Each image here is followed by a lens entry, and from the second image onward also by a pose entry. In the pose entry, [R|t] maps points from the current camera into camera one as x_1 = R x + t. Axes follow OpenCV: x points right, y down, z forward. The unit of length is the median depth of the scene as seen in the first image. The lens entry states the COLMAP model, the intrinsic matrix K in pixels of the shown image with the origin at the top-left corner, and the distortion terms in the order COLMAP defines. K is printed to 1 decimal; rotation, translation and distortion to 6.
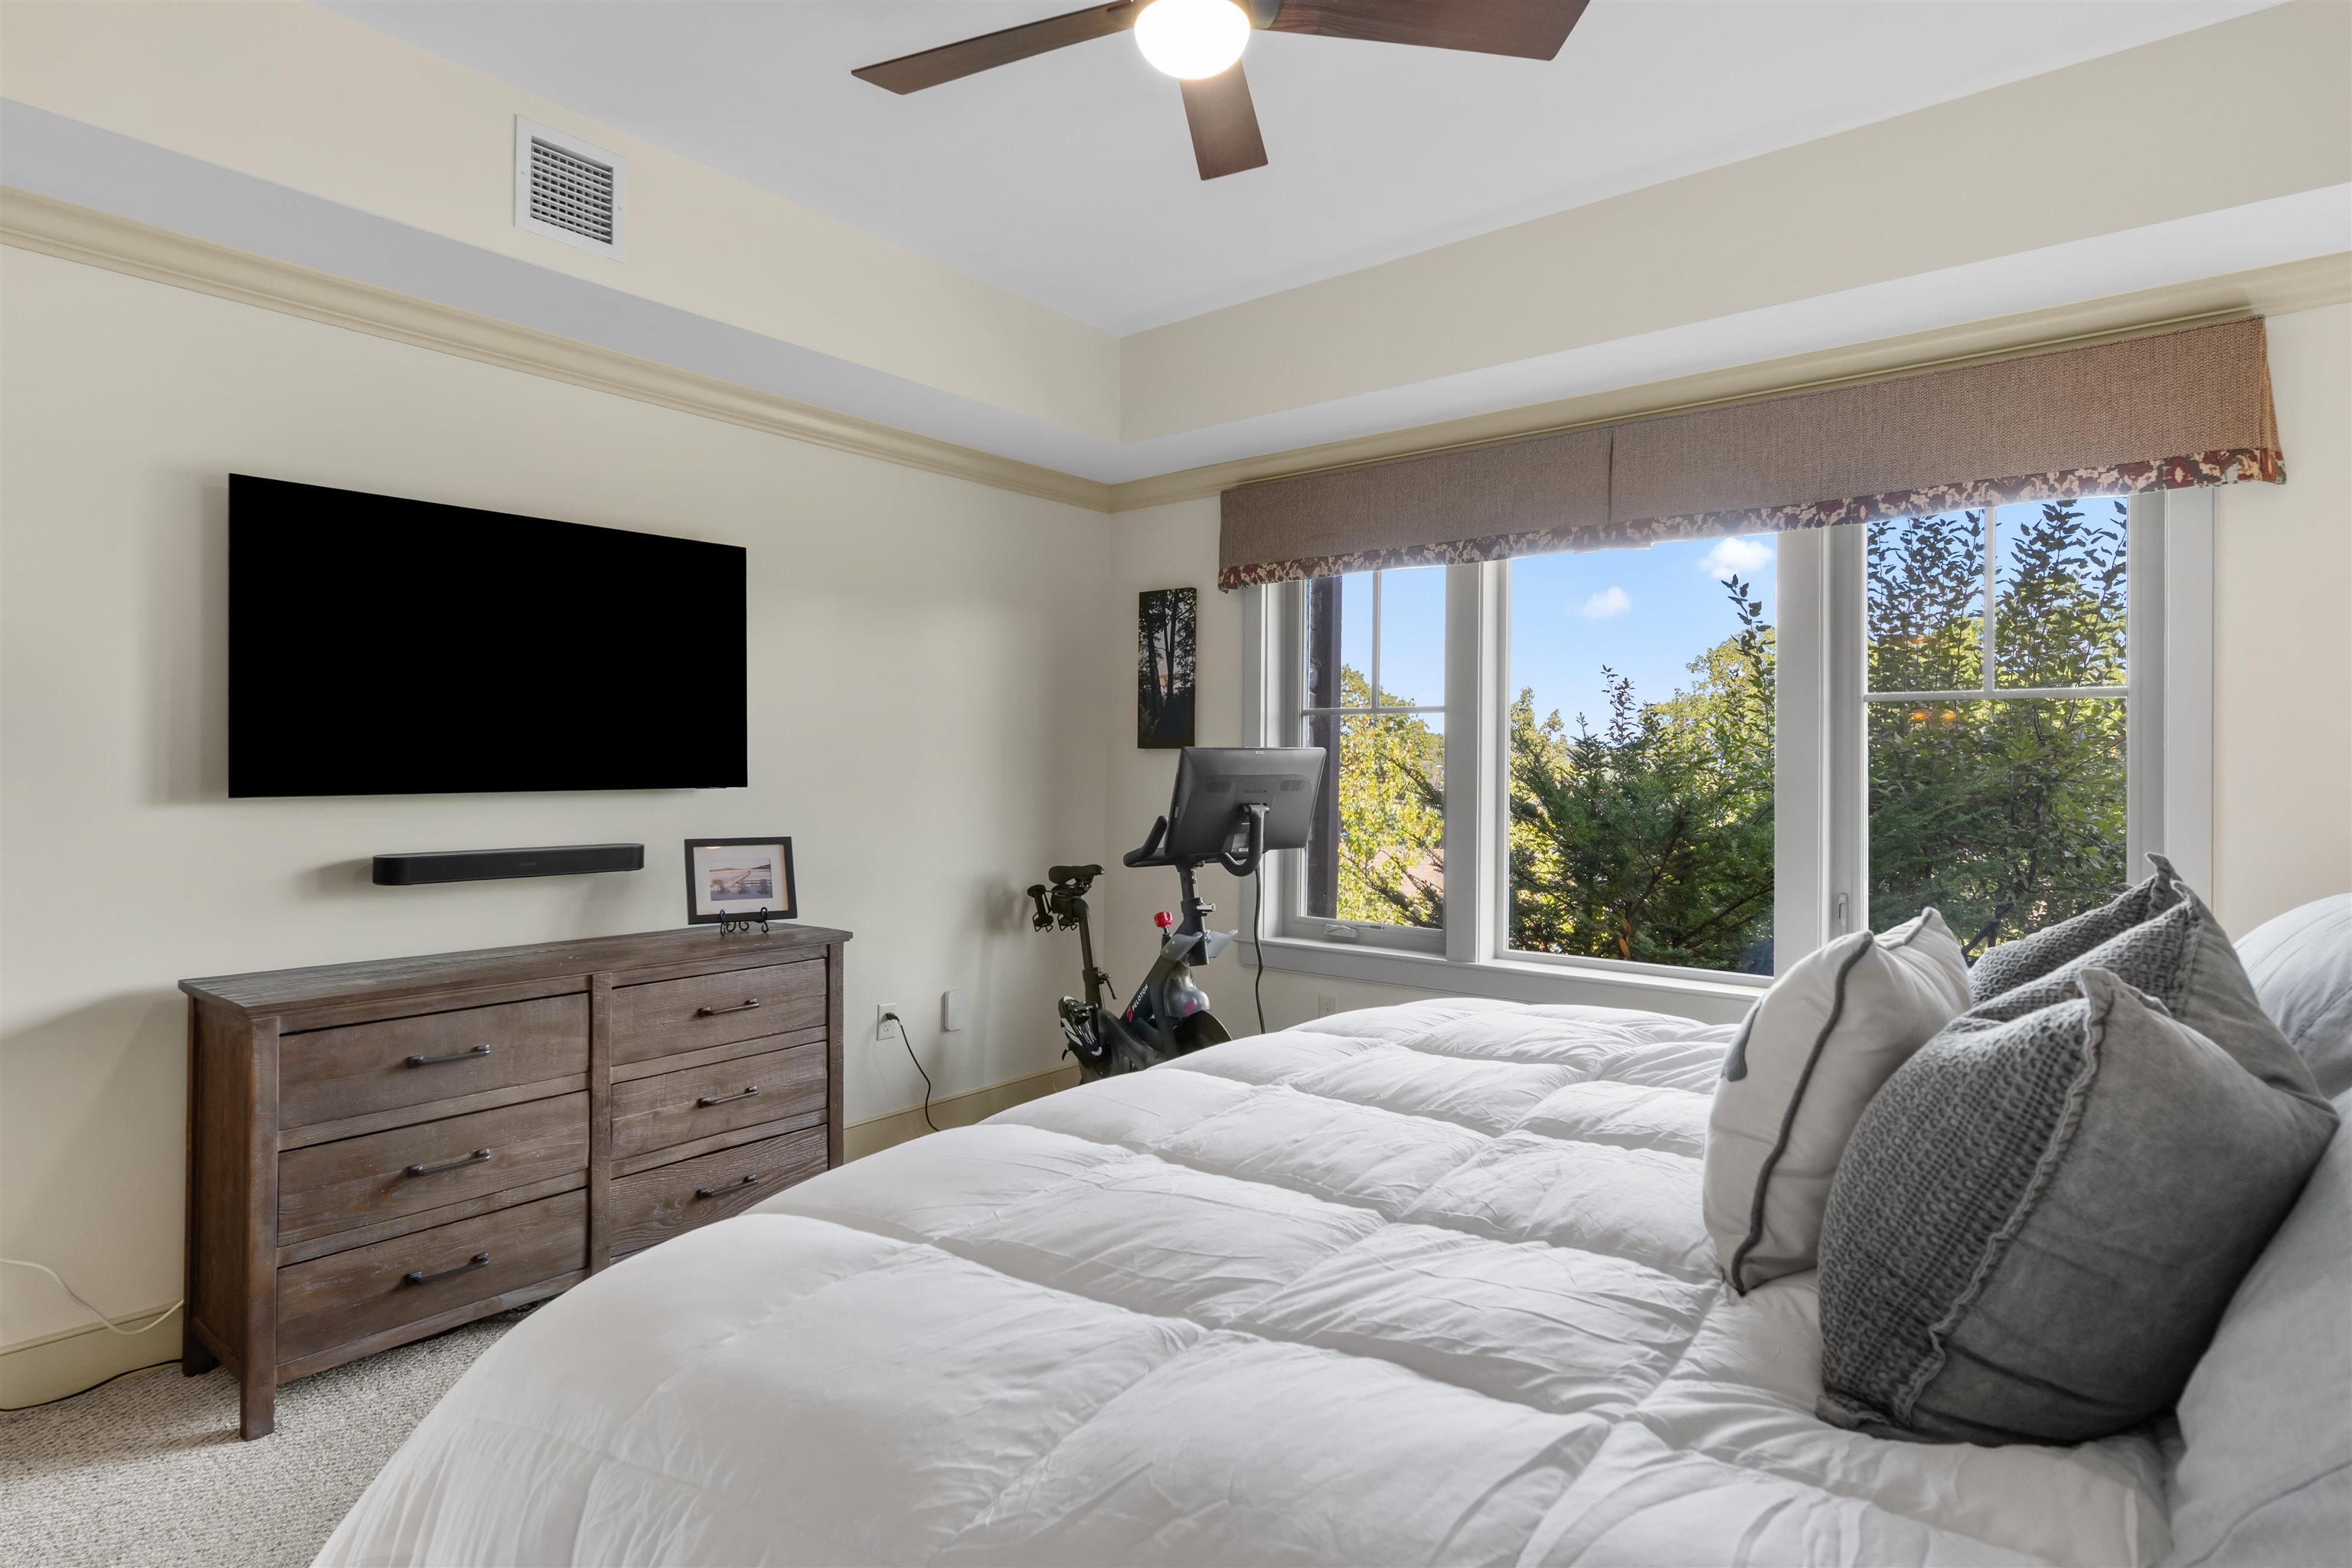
lens RADIAL K [[1209.8, 0, 1171.8], [0, 1209.8, 763.9], [0, 0, 1]] dist [-0.001603, 0.001044]
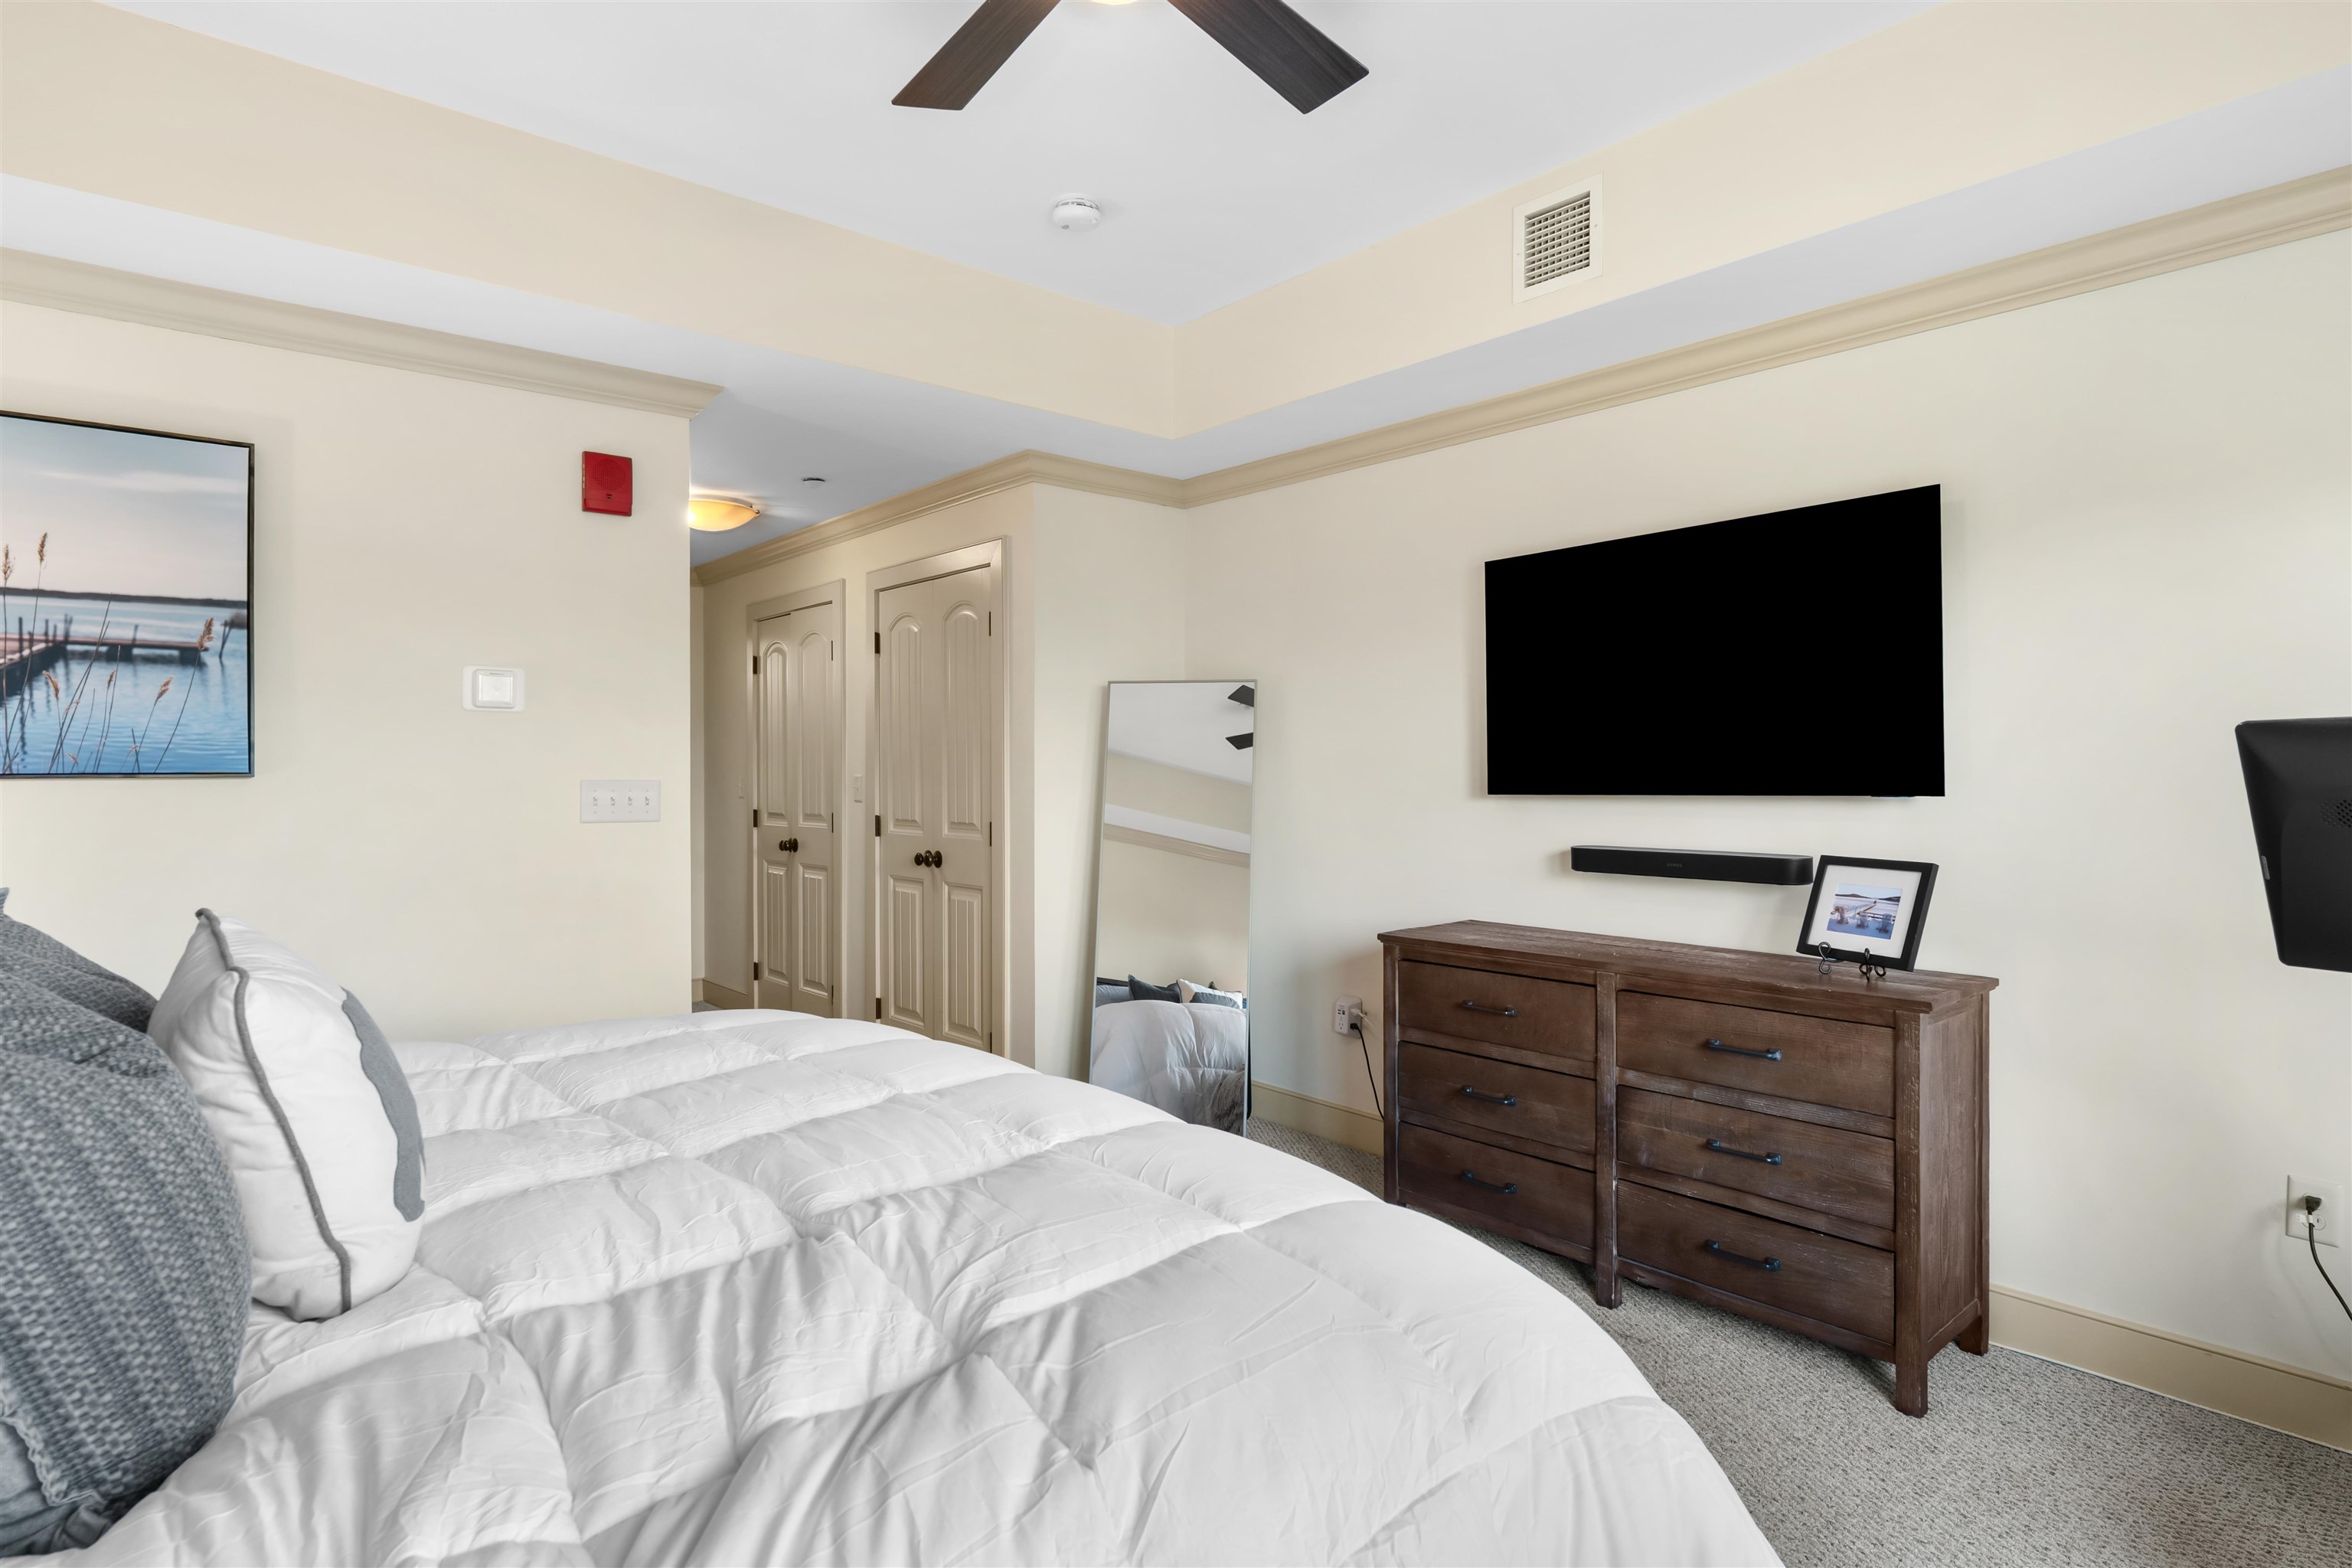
lens RADIAL K [[1209.8, 0, 1171.8], [0, 1209.8, 763.9], [0, 0, 1]] dist [-0.001603, 0.001044]
pose [[-0.167331, -0.009761, -0.985852, 0.551823], [0.006458, 0.999919, -0.010997, 0.004731], [0.985880, -0.008207, -0.167254, 0.738075]]
